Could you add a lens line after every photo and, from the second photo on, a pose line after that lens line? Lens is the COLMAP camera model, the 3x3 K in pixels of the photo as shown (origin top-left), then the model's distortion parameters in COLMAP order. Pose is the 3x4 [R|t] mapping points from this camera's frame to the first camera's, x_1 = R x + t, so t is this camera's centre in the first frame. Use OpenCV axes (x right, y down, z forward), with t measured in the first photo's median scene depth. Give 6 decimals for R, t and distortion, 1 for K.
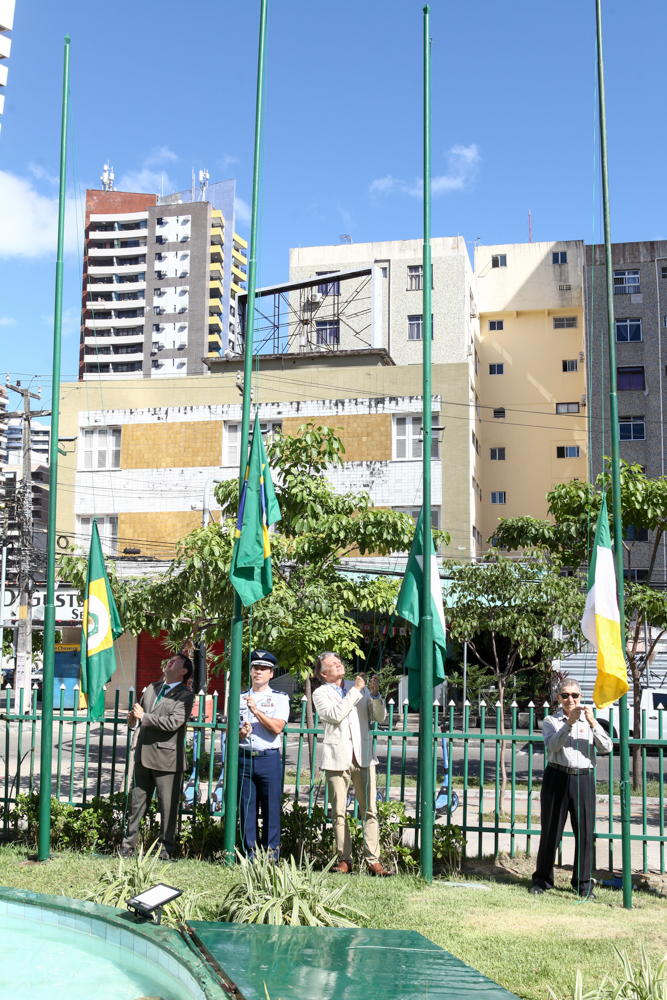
lens RADIAL K [[1050.2, 0, 338.3], [0, 1050.2, 522.5], [0, 0, 1]] dist [-0.058071, 0.021016]
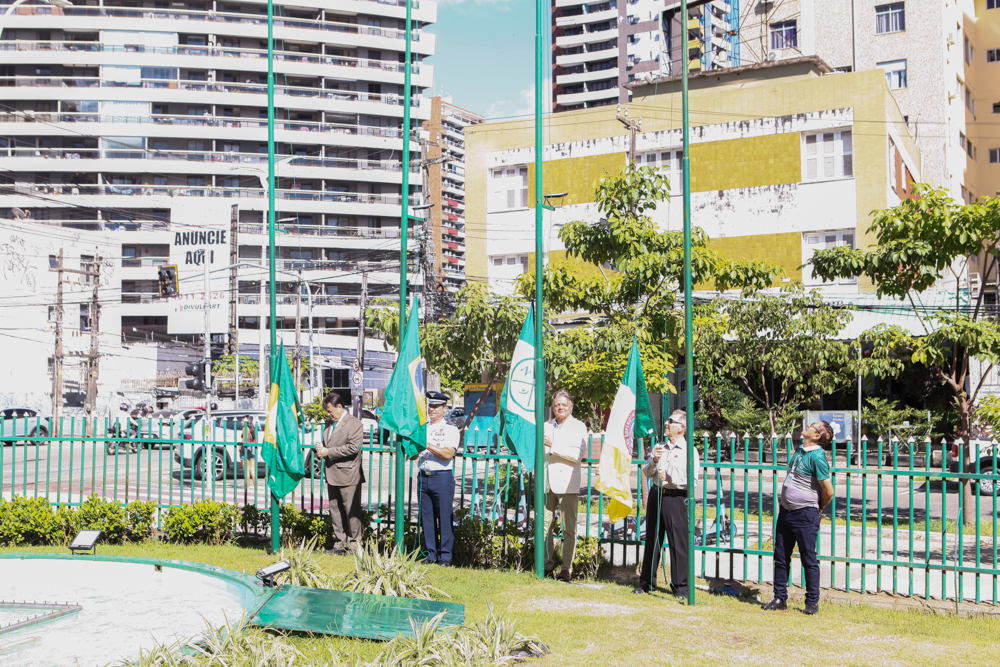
lens RADIAL K [[1152.0, 0, 500.0], [0, 1152.0, 333.5], [0, 0, 1]] dist [-0.029442, -0.003518]
pose [[0.949937, -0.027073, -0.311268, 0.198160], [0.050319, 0.996490, 0.066894, -0.012527], [0.308364, -0.079208, 0.947965, -0.109431]]
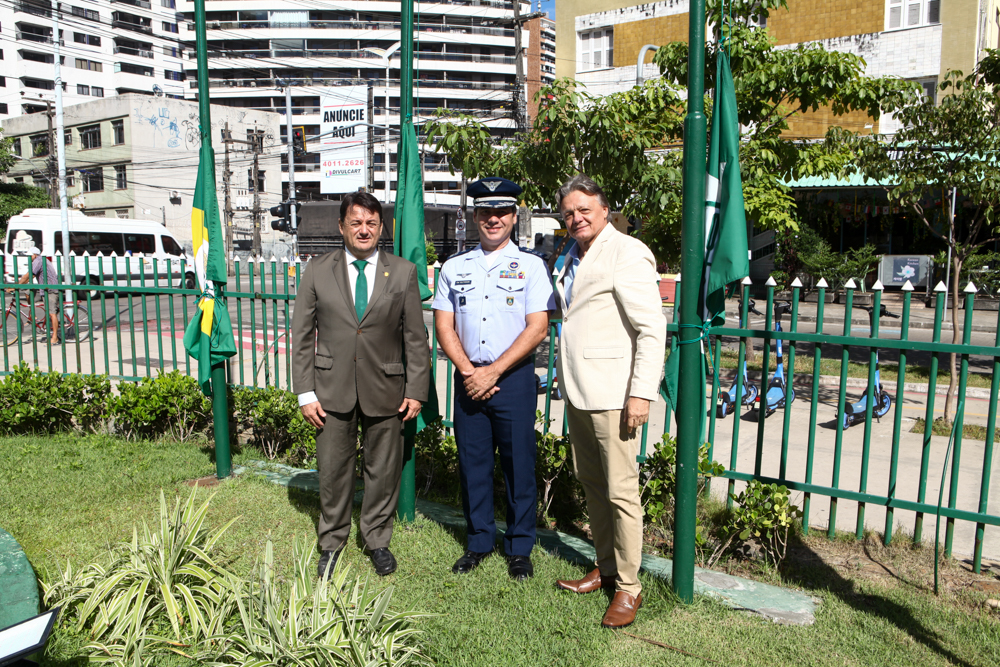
lens RADIAL K [[828.6, 0, 500.0], [0, 828.6, 333.5], [0, 0, 1]] dist [-0.083611, 0.078514]
pose [[0.913968, 0.033944, -0.404365, 0.071419], [0.061166, 0.973585, 0.219977, 0.043733], [0.401150, -0.225786, 0.887750, 0.256195]]
